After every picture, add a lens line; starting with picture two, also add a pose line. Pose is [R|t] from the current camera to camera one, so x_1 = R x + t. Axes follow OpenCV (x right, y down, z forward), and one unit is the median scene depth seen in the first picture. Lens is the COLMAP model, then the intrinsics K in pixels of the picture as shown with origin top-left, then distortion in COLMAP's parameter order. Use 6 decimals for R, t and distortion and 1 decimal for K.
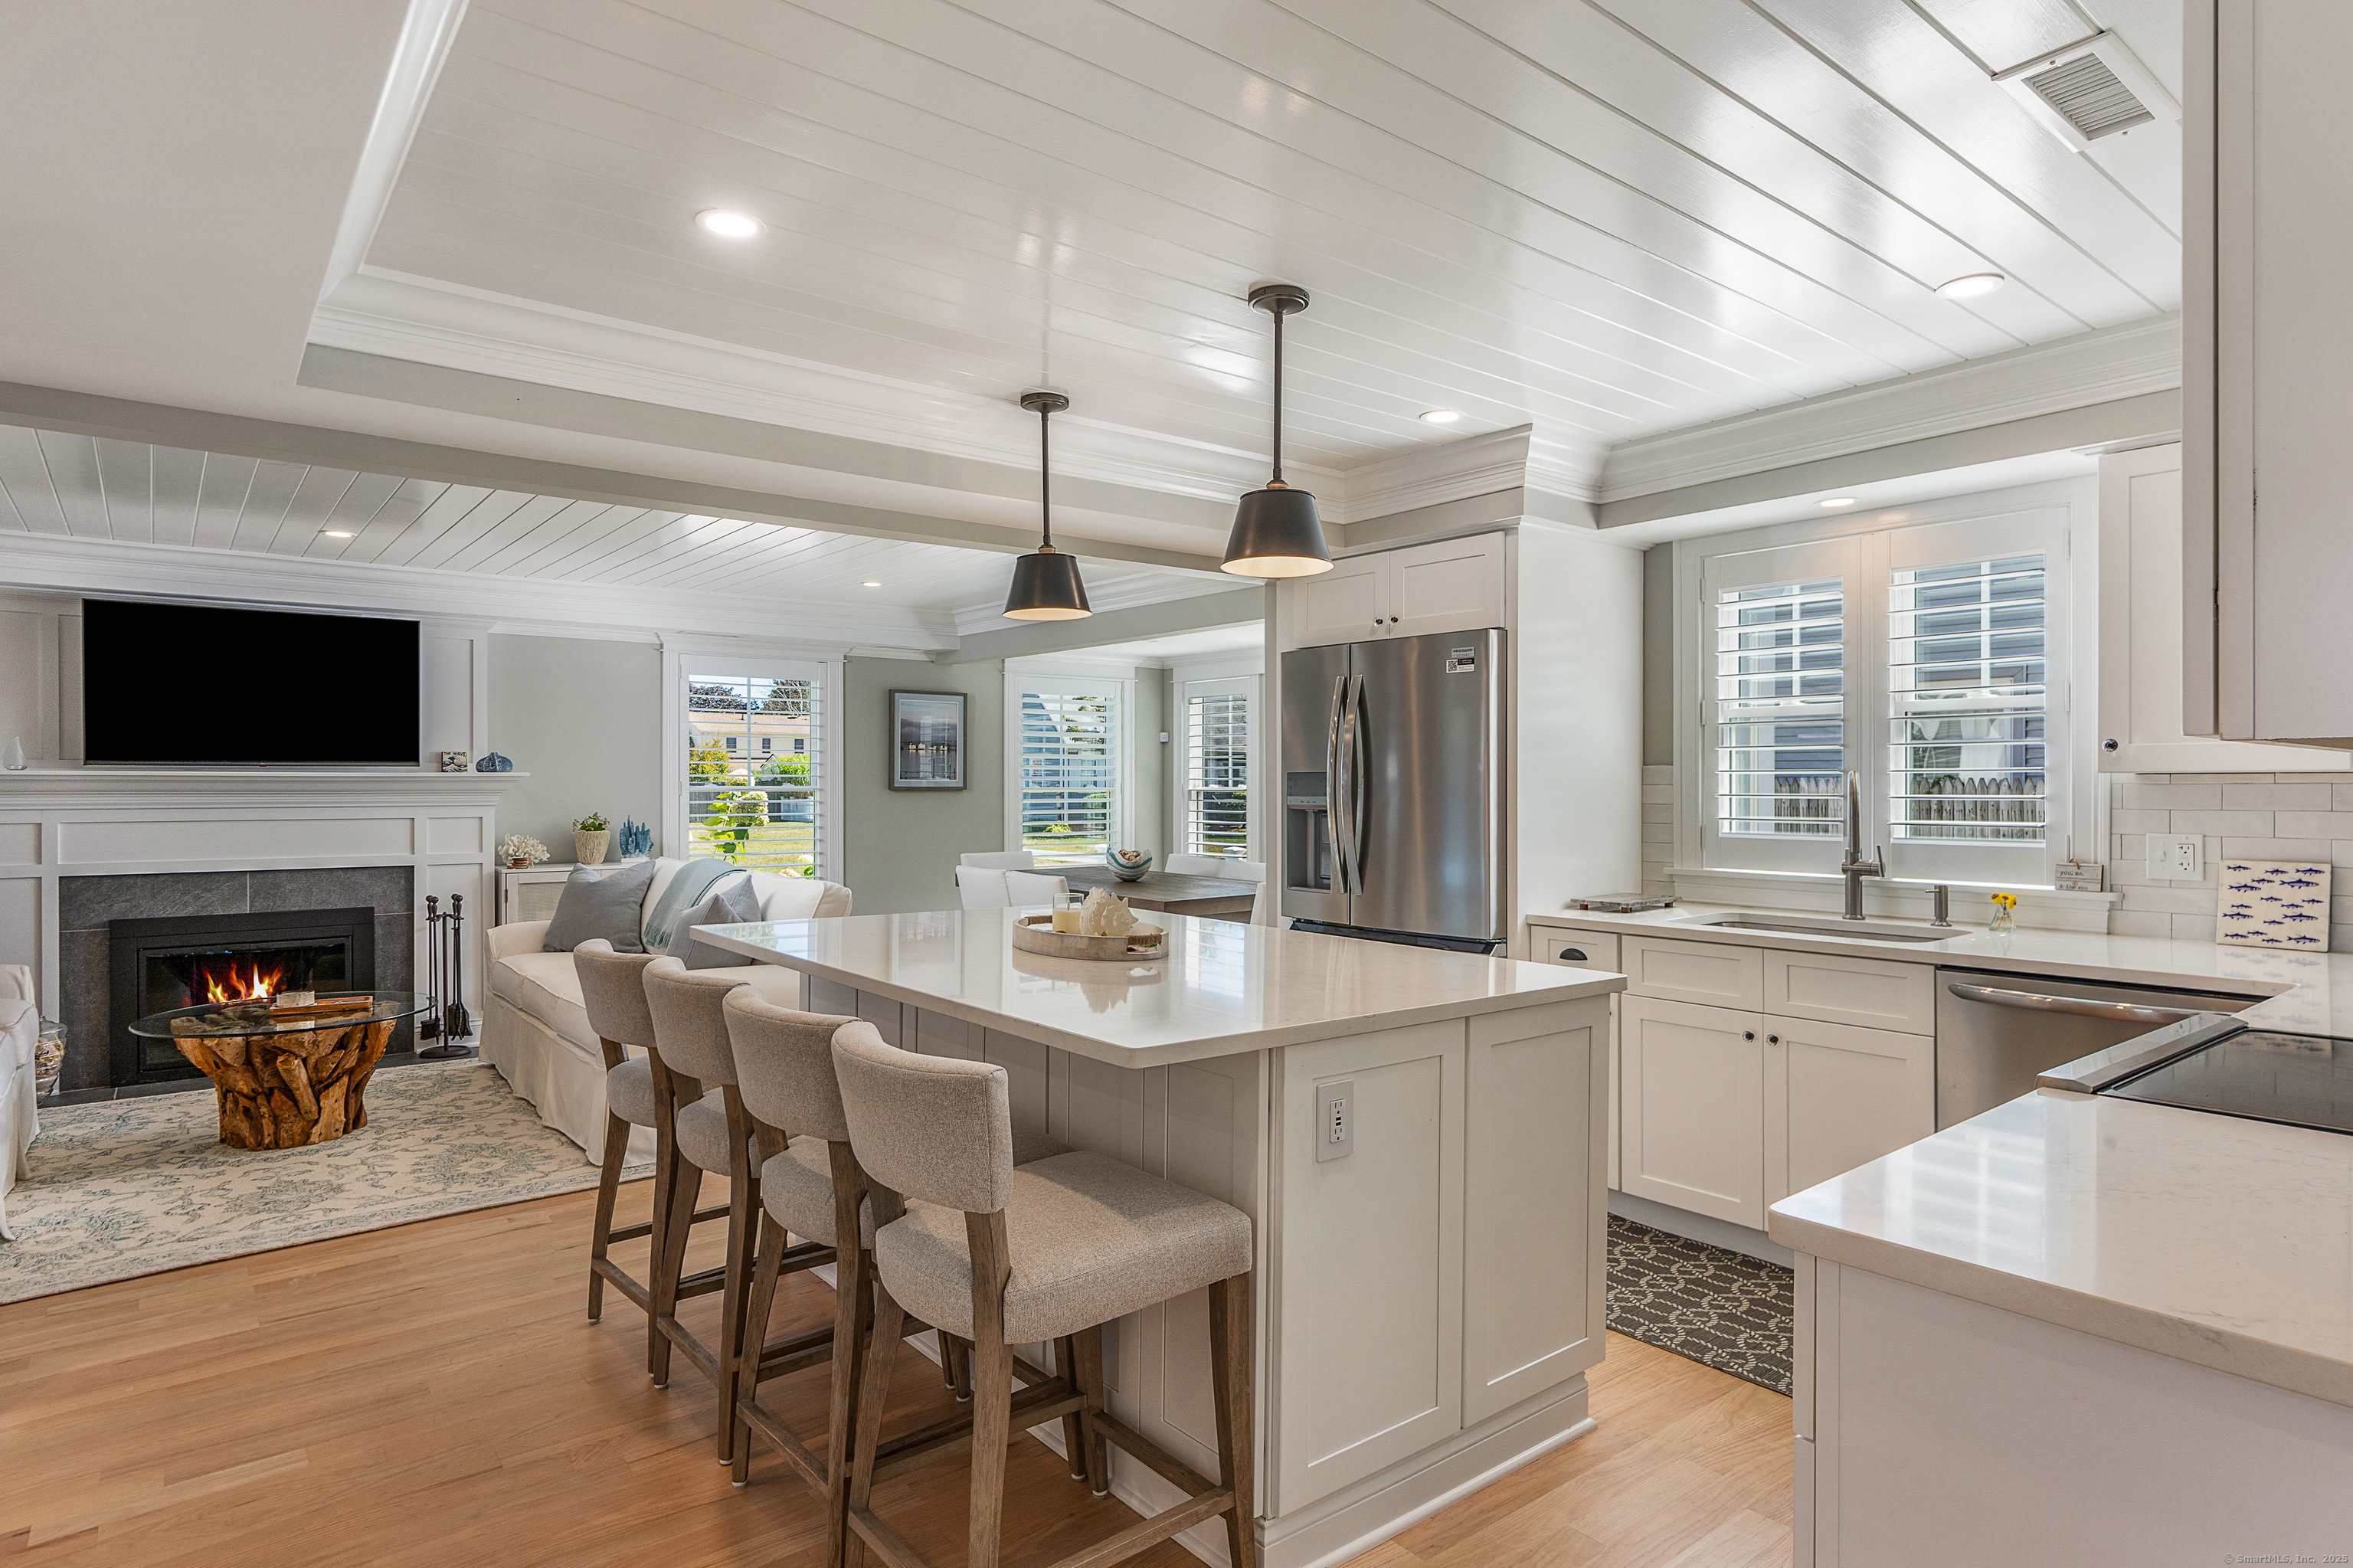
lens RADIAL K [[1276.9, 0, 1174.7], [0, 1276.9, 781.2], [0, 0, 1]] dist [-0.002294, -0.000428]
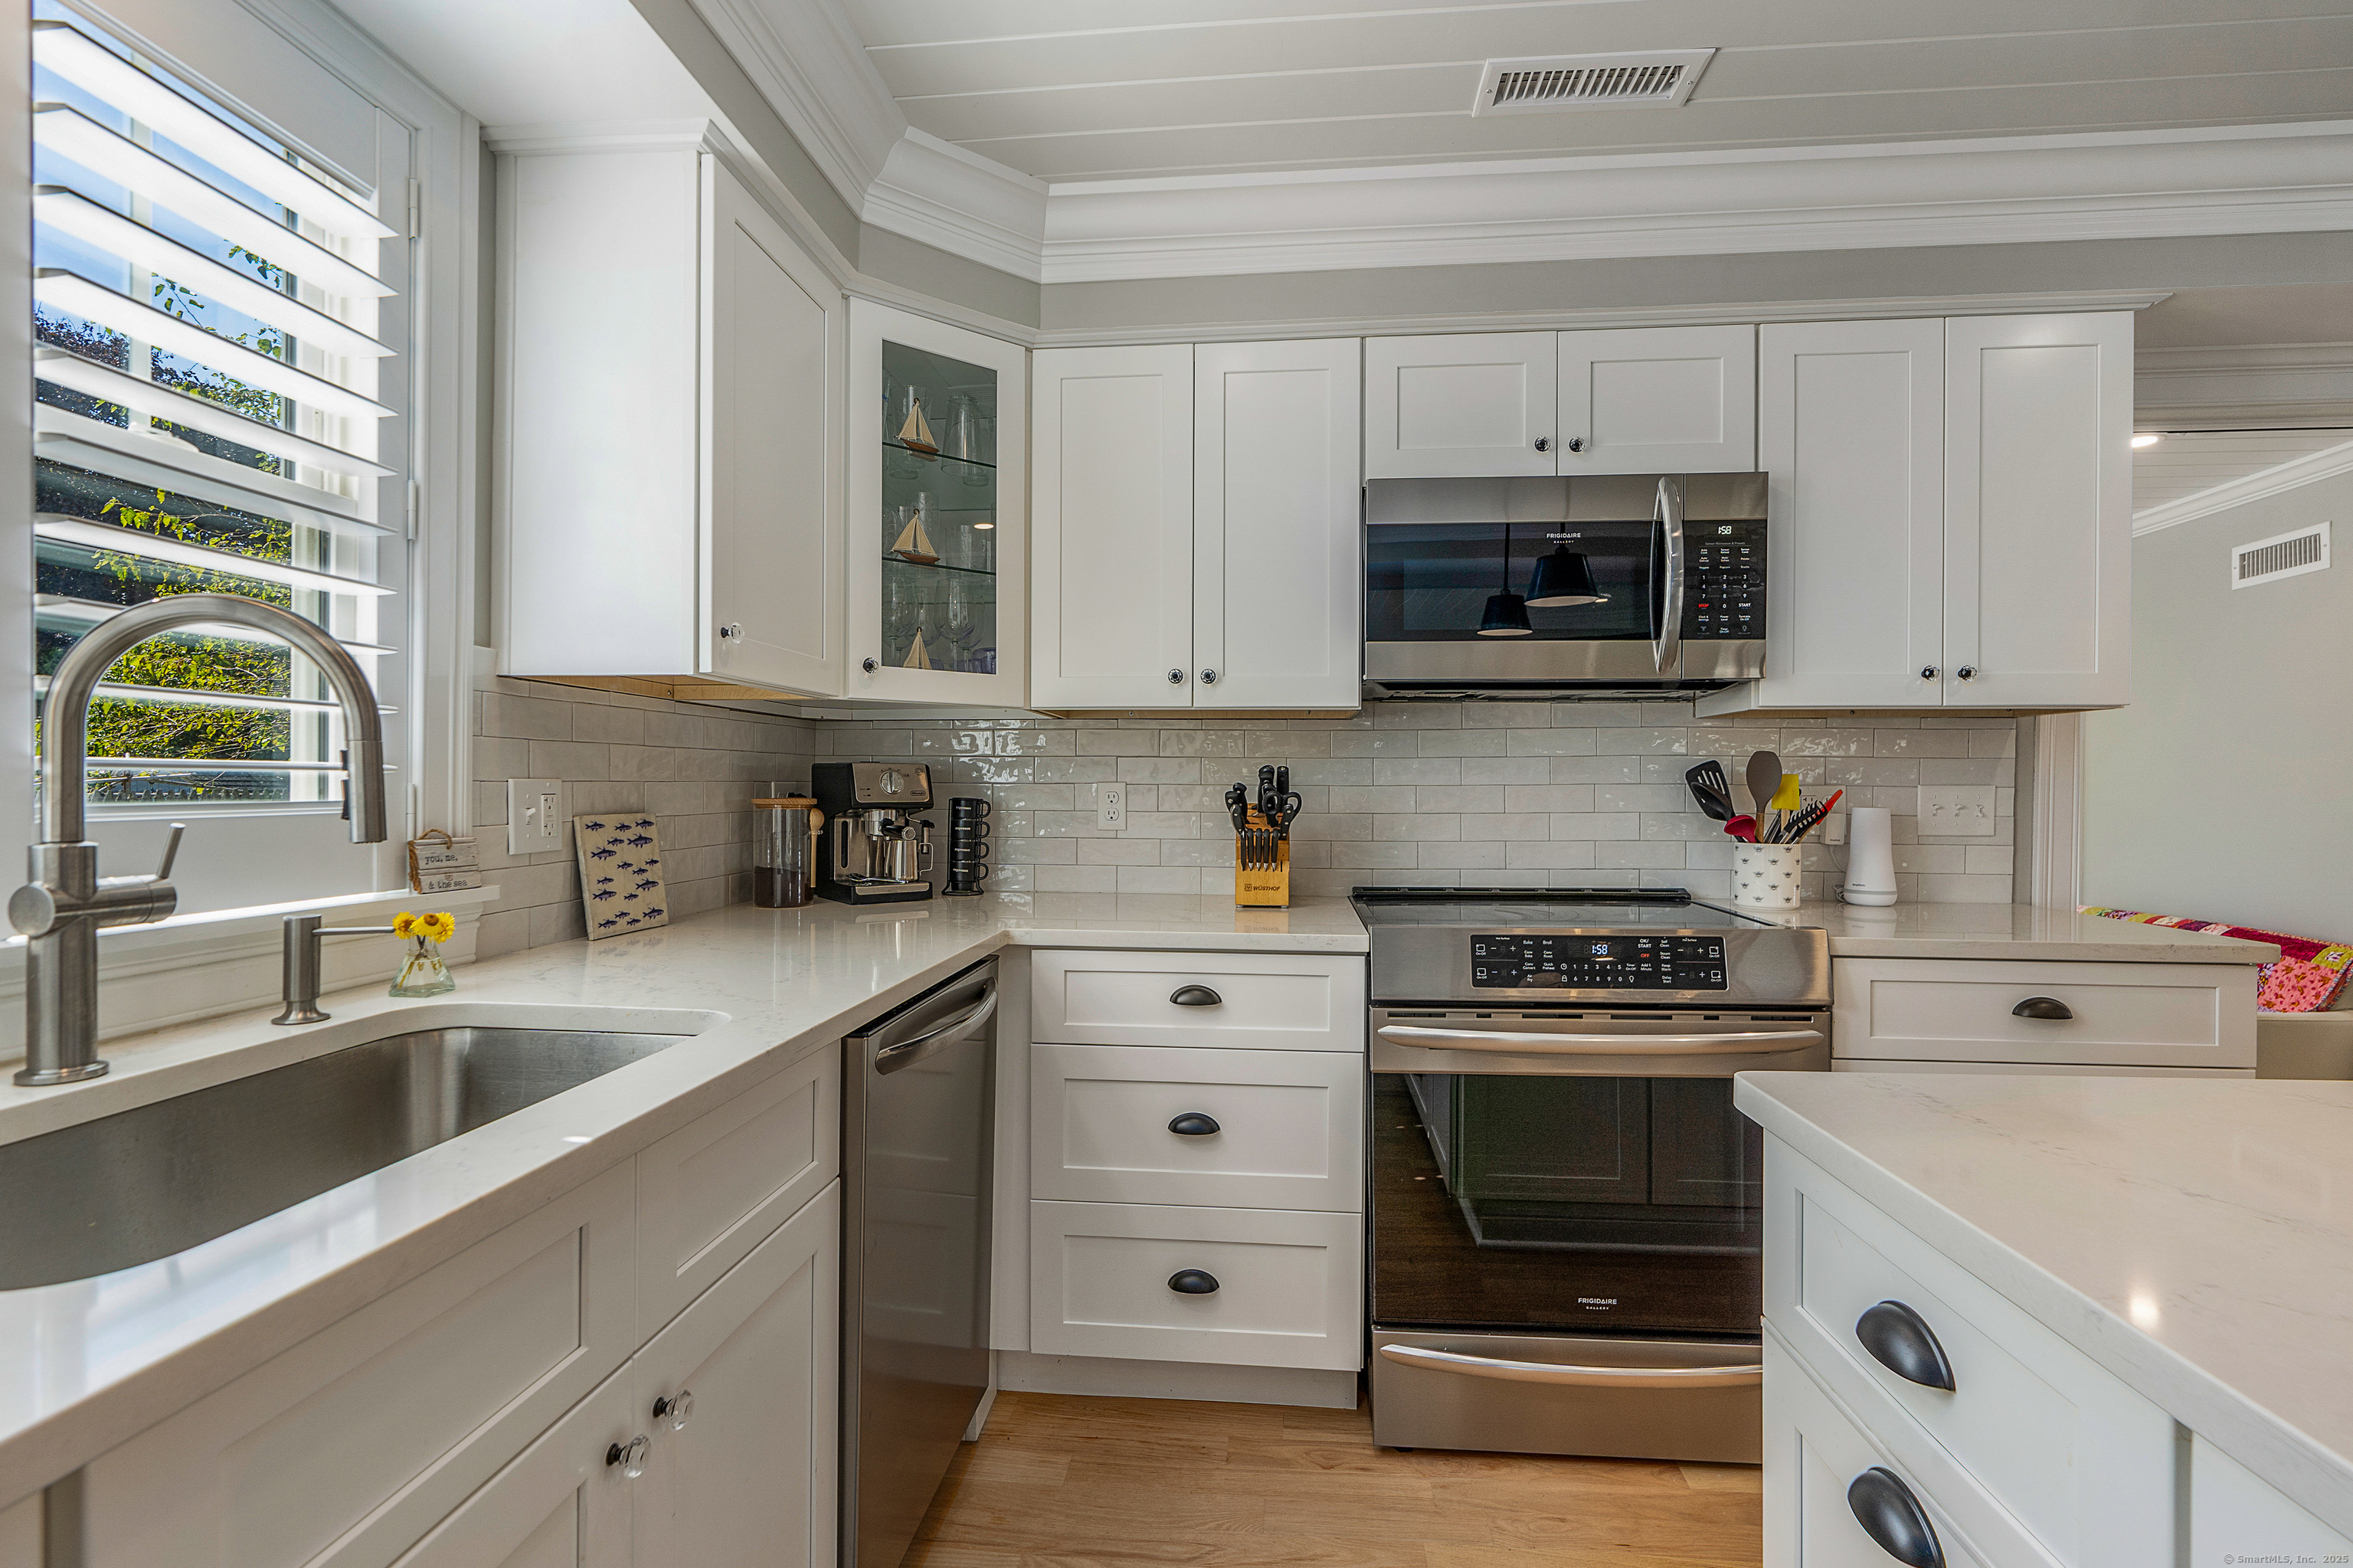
lens RADIAL K [[1098.0, 0, 1181.1], [0, 1098.0, 785.2], [0, 0, 1]] dist [-0.000977, 0.000363]
pose [[-0.722360, 0.002605, 0.691513, 0.156495], [-0.001323, 0.999986, -0.005149, 0.038782], [-0.691516, -0.004634, -0.722346, 0.961511]]
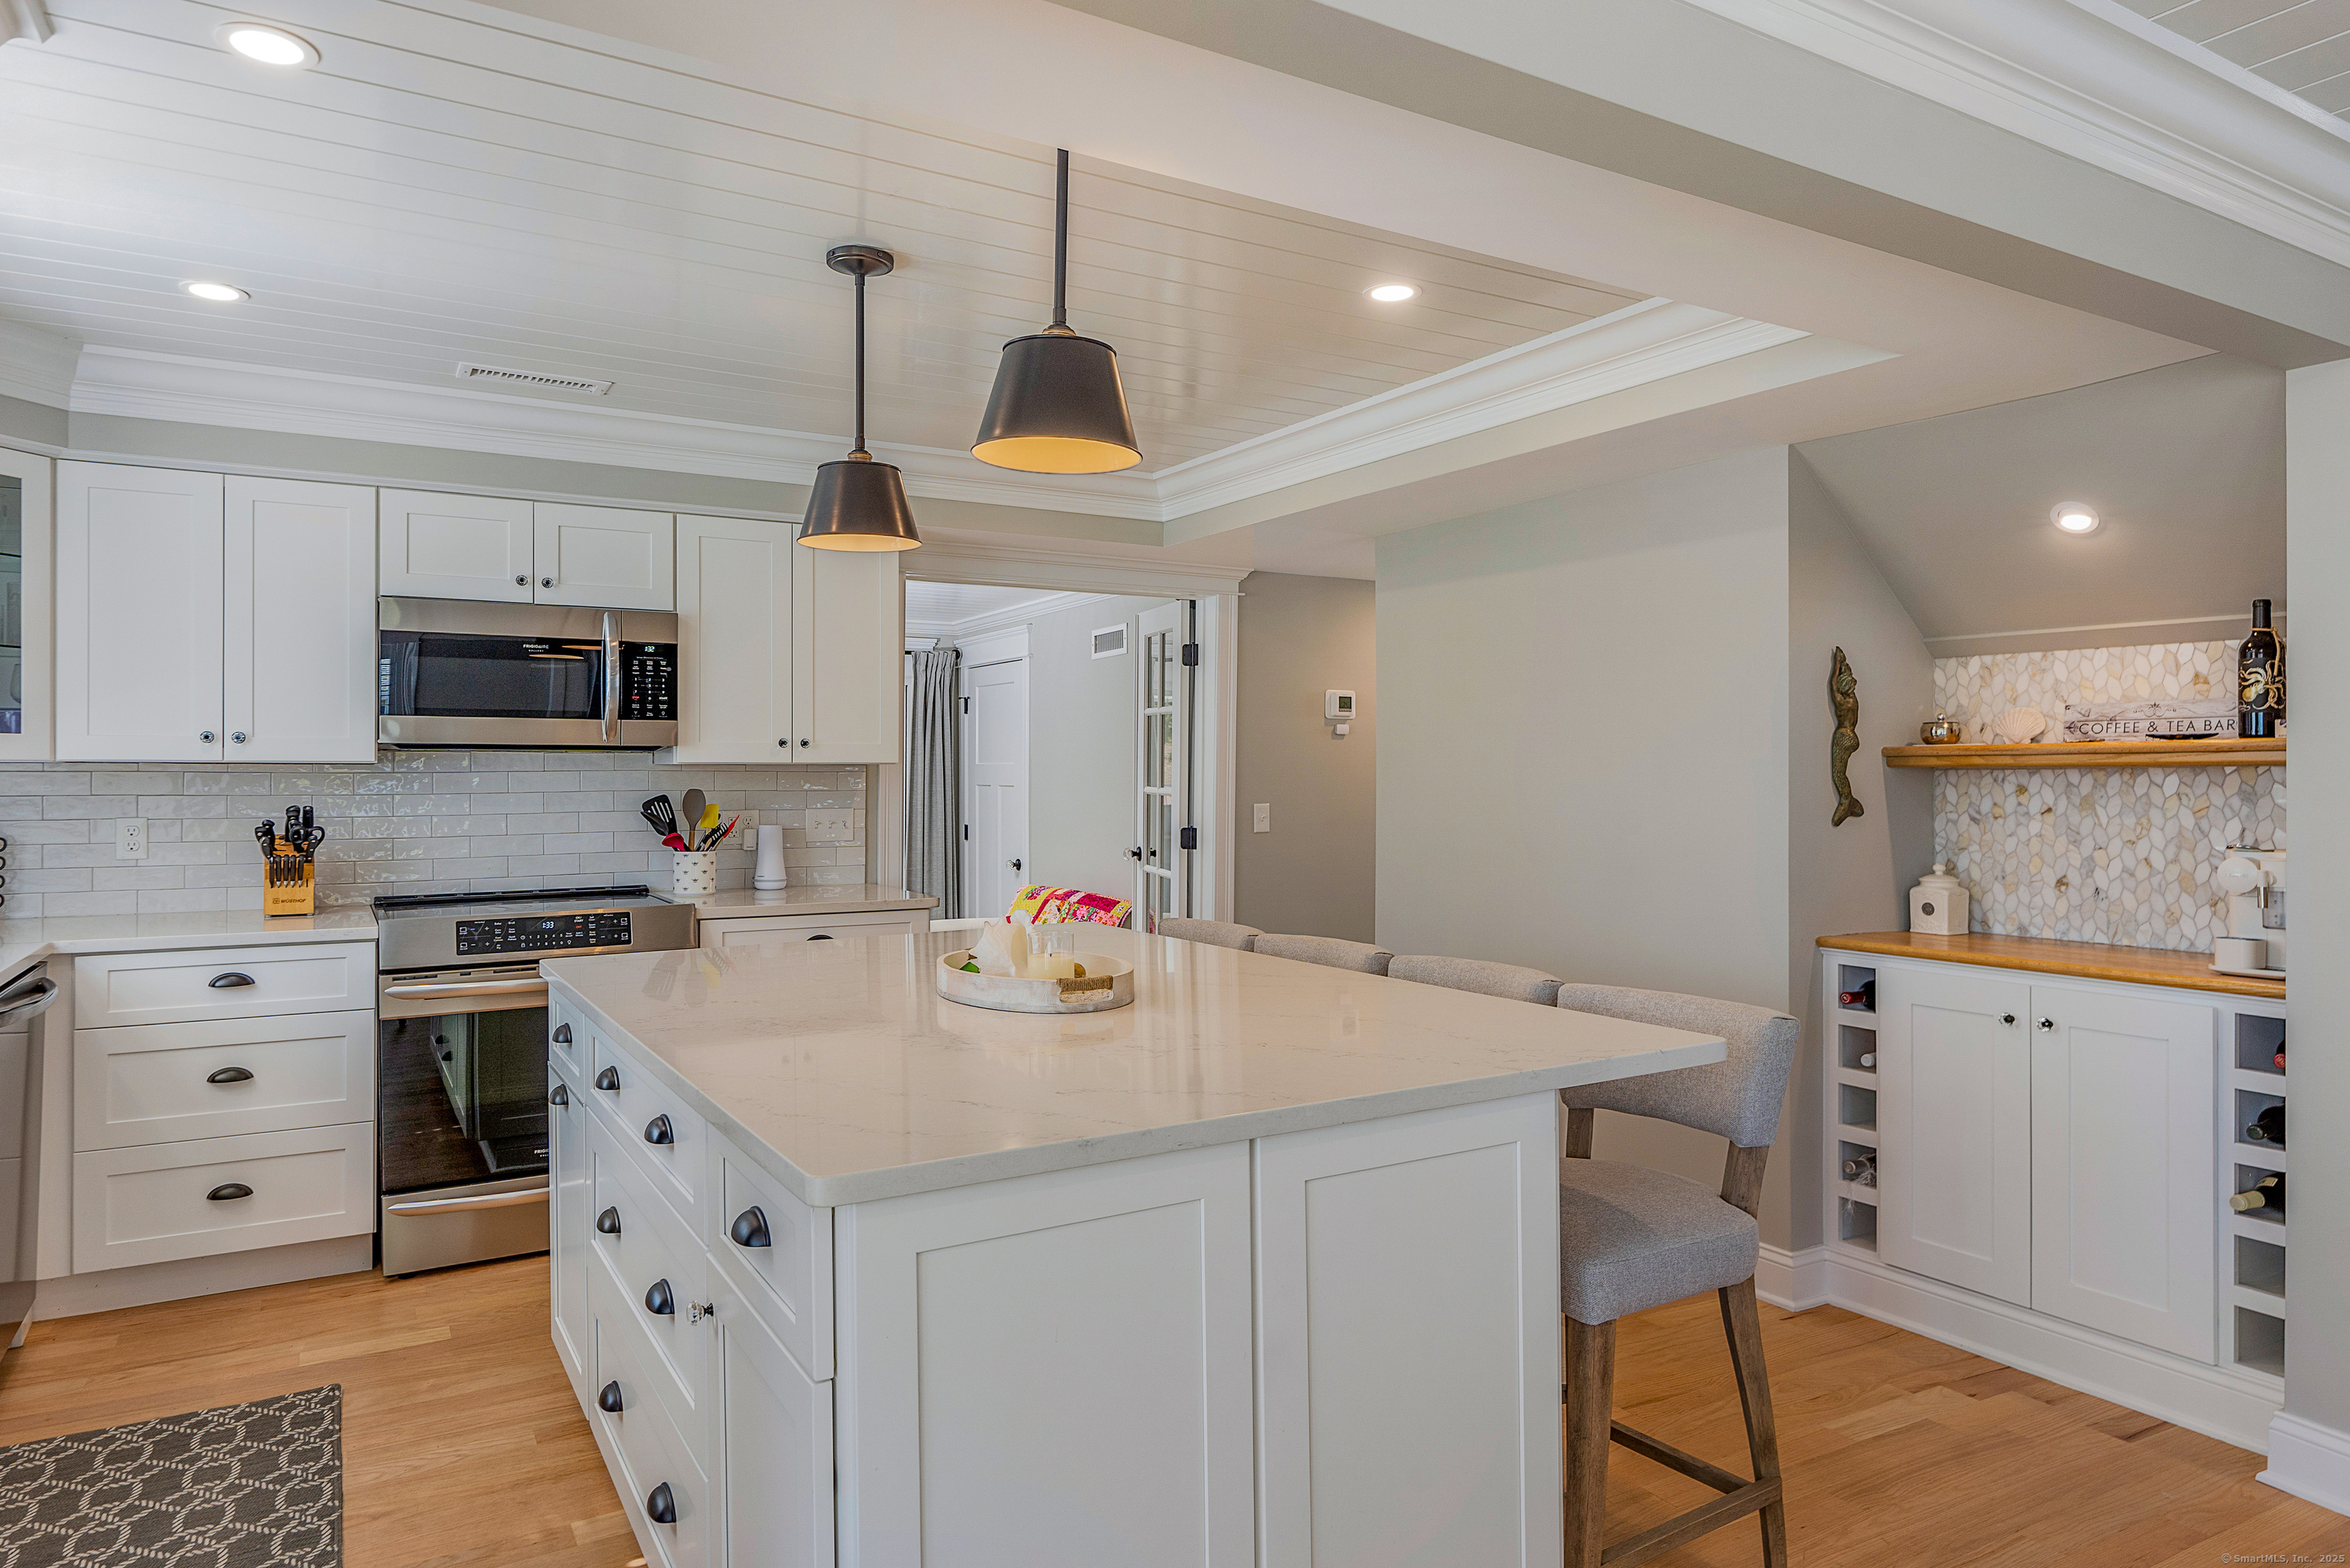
lens RADIAL K [[1343.2, 0, 1181.0], [0, 1343.2, 779.0], [0, 0, 1]] dist [-0.002606, 0.002514]
pose [[-0.995093, 0.002173, 0.098917, -0.233406], [0.002165, 0.999998, -0.000182, 0.002816], [-0.098917, 0.000033, -0.995096, 1.442951]]
